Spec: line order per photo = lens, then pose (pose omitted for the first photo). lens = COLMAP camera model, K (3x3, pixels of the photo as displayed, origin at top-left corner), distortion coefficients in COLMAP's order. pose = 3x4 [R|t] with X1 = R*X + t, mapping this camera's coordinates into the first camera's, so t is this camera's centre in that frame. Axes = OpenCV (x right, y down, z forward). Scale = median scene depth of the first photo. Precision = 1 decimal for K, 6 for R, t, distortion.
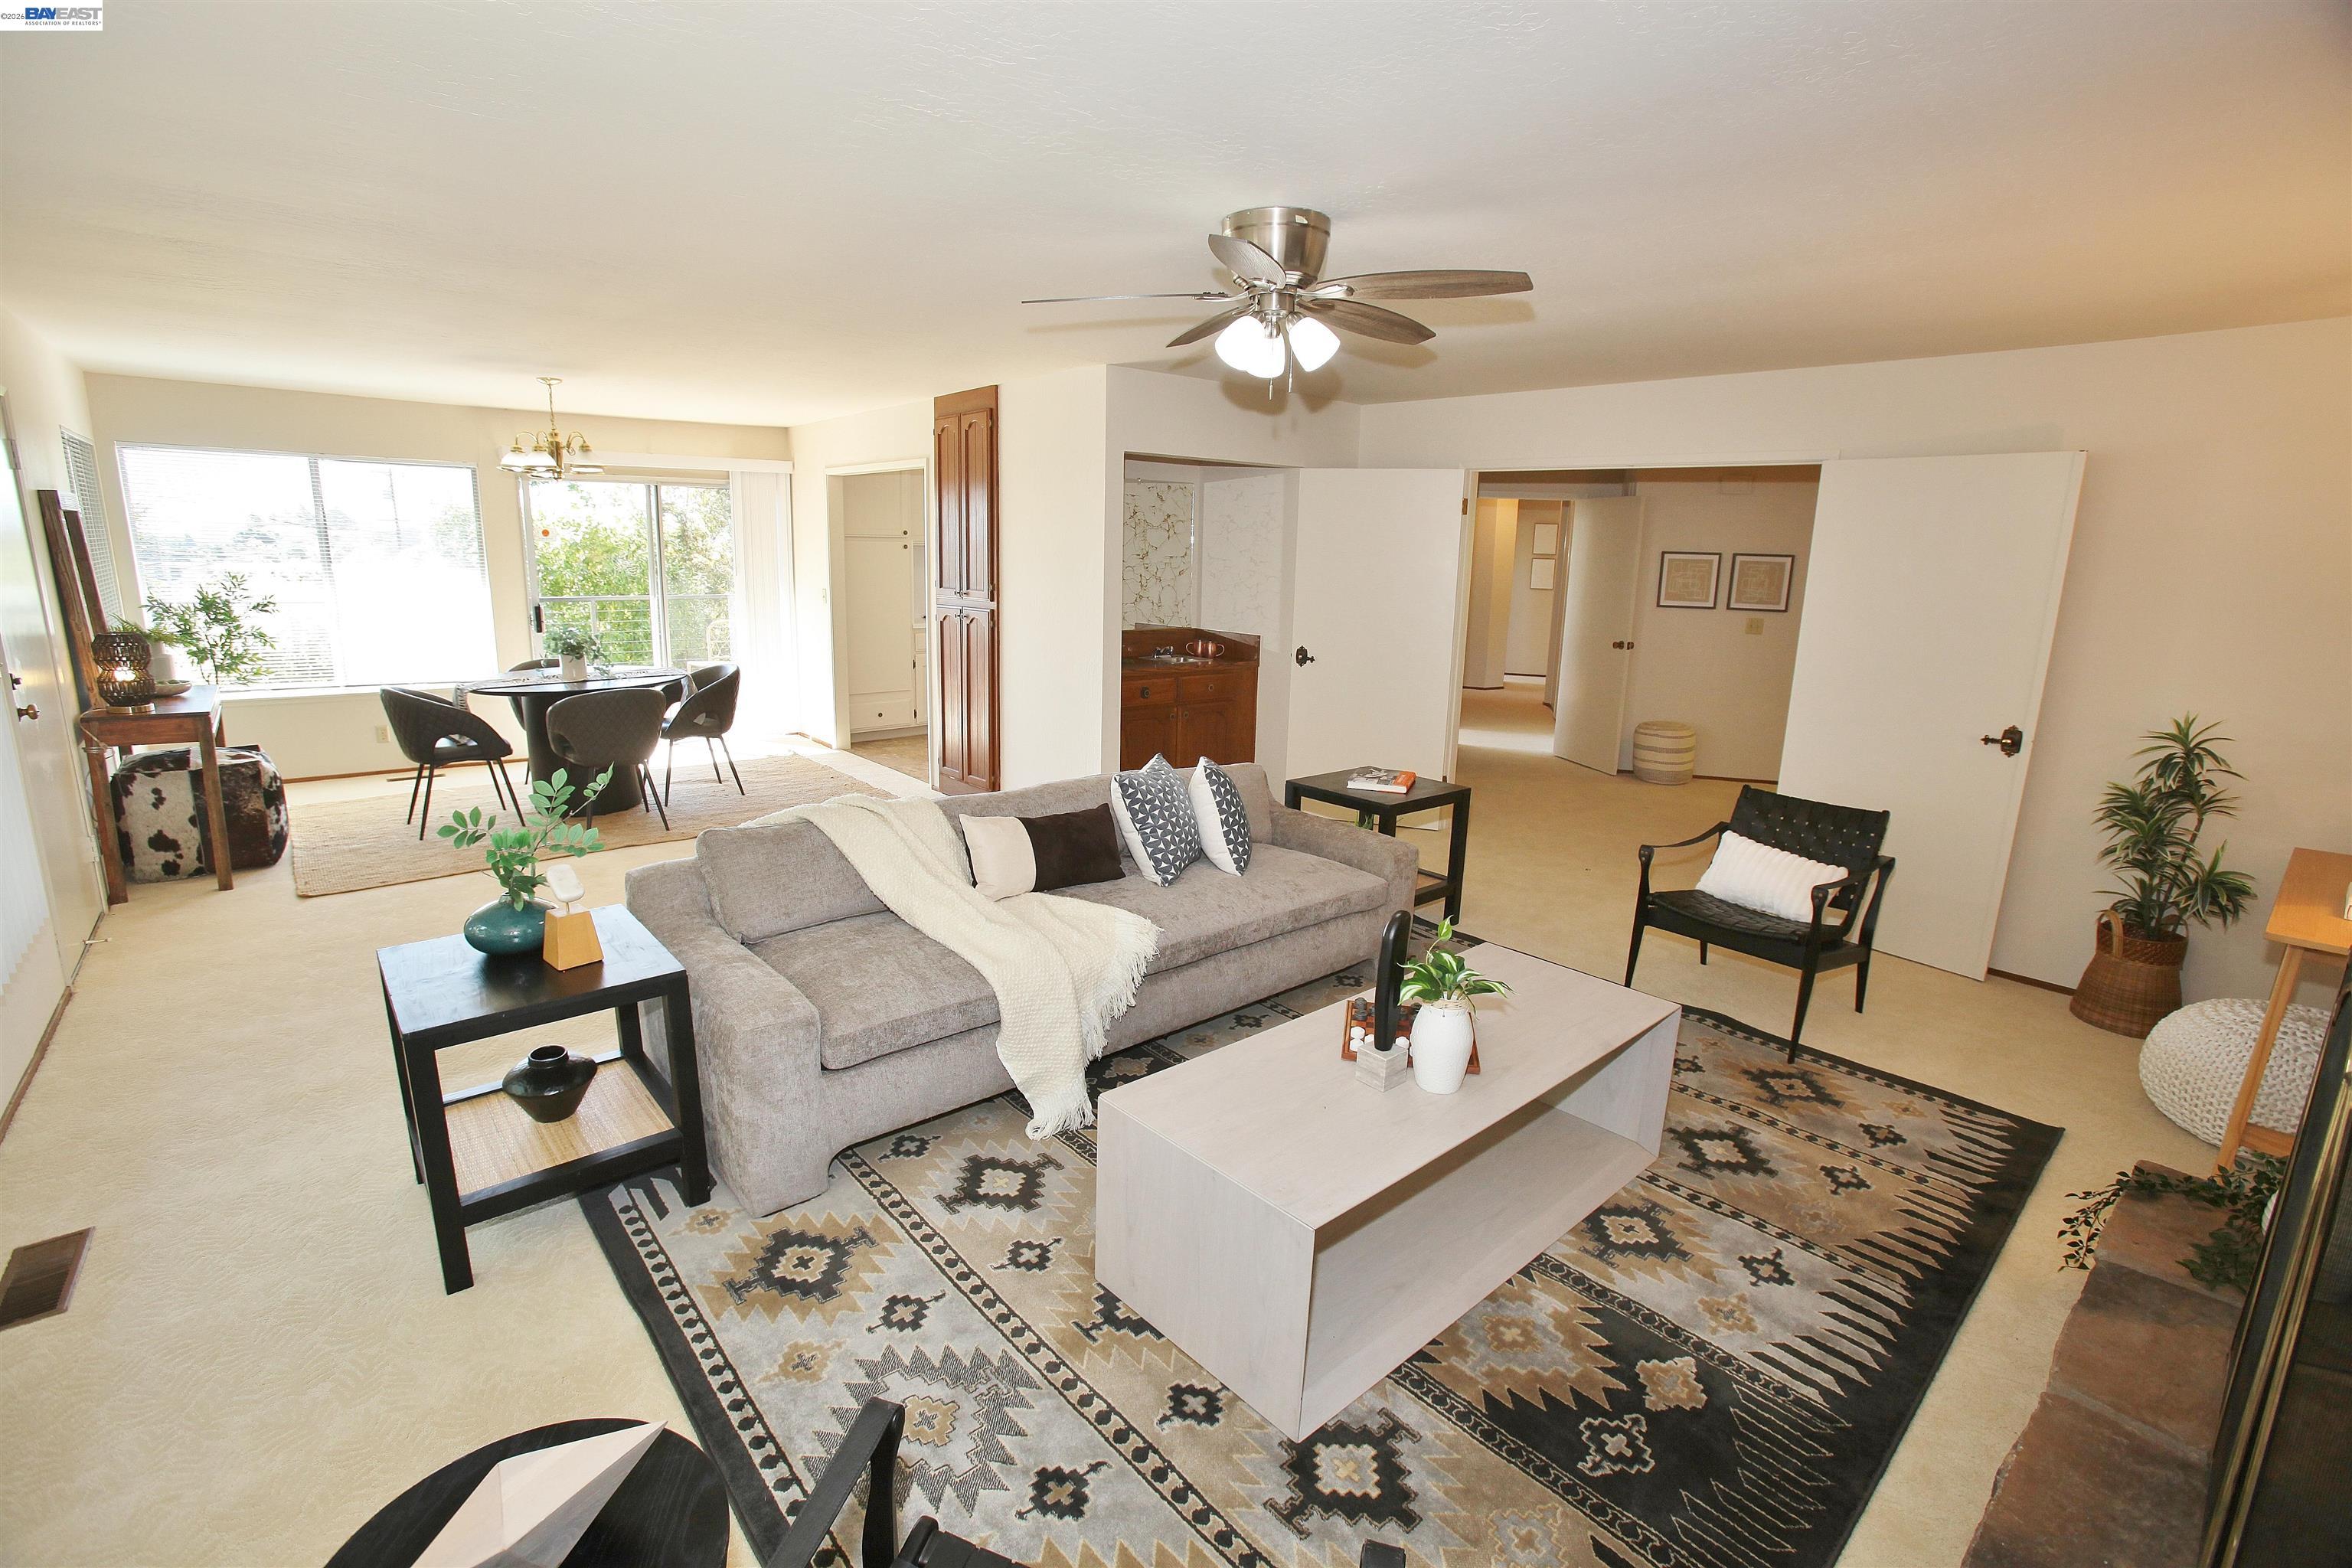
lens RADIAL K [[1070.5, 0, 1170.3], [0, 1070.5, 779.4], [0, 0, 1]] dist [-0.085633, 0.033687]
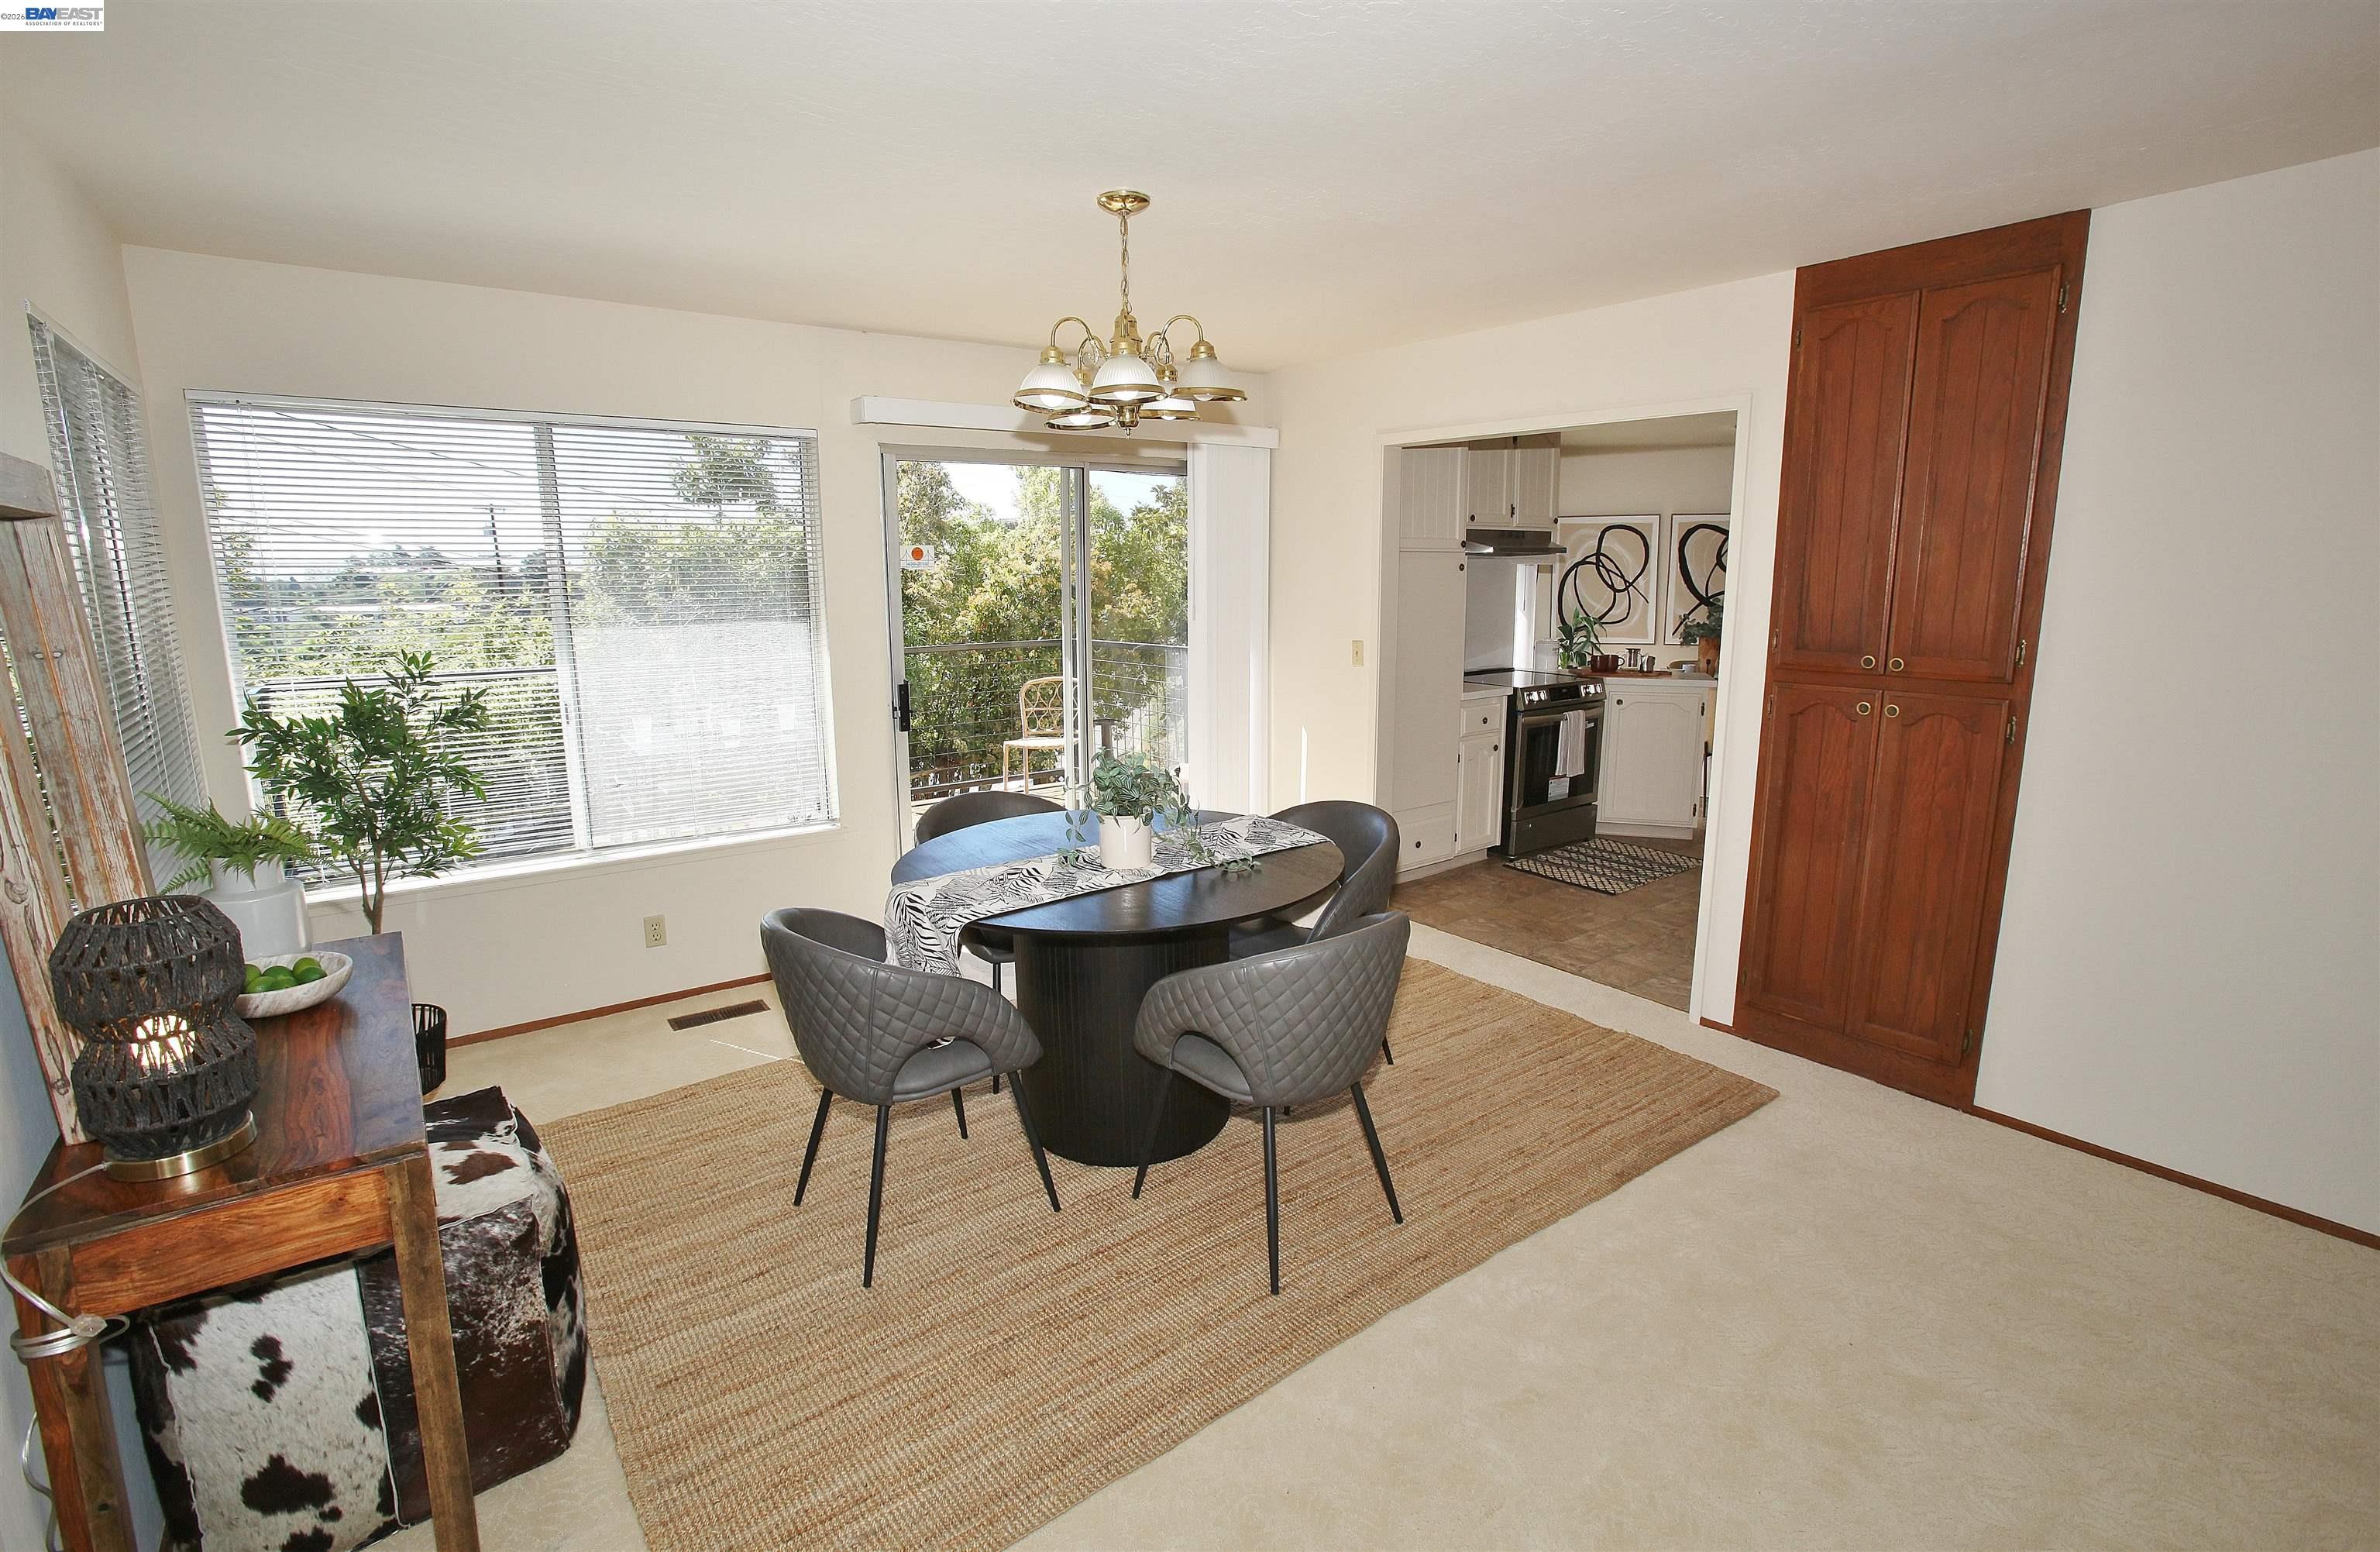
lens RADIAL K [[1109.0, 0, 1184.4], [0, 1109.0, 767.7], [0, 0, 1]] dist [-0.084105, 0.034597]
pose [[0.997450, -0.019881, -0.068545, -0.654079], [0.017738, 0.999339, -0.031721, -0.156870], [0.069130, 0.030424, 0.997144, 0.653676]]
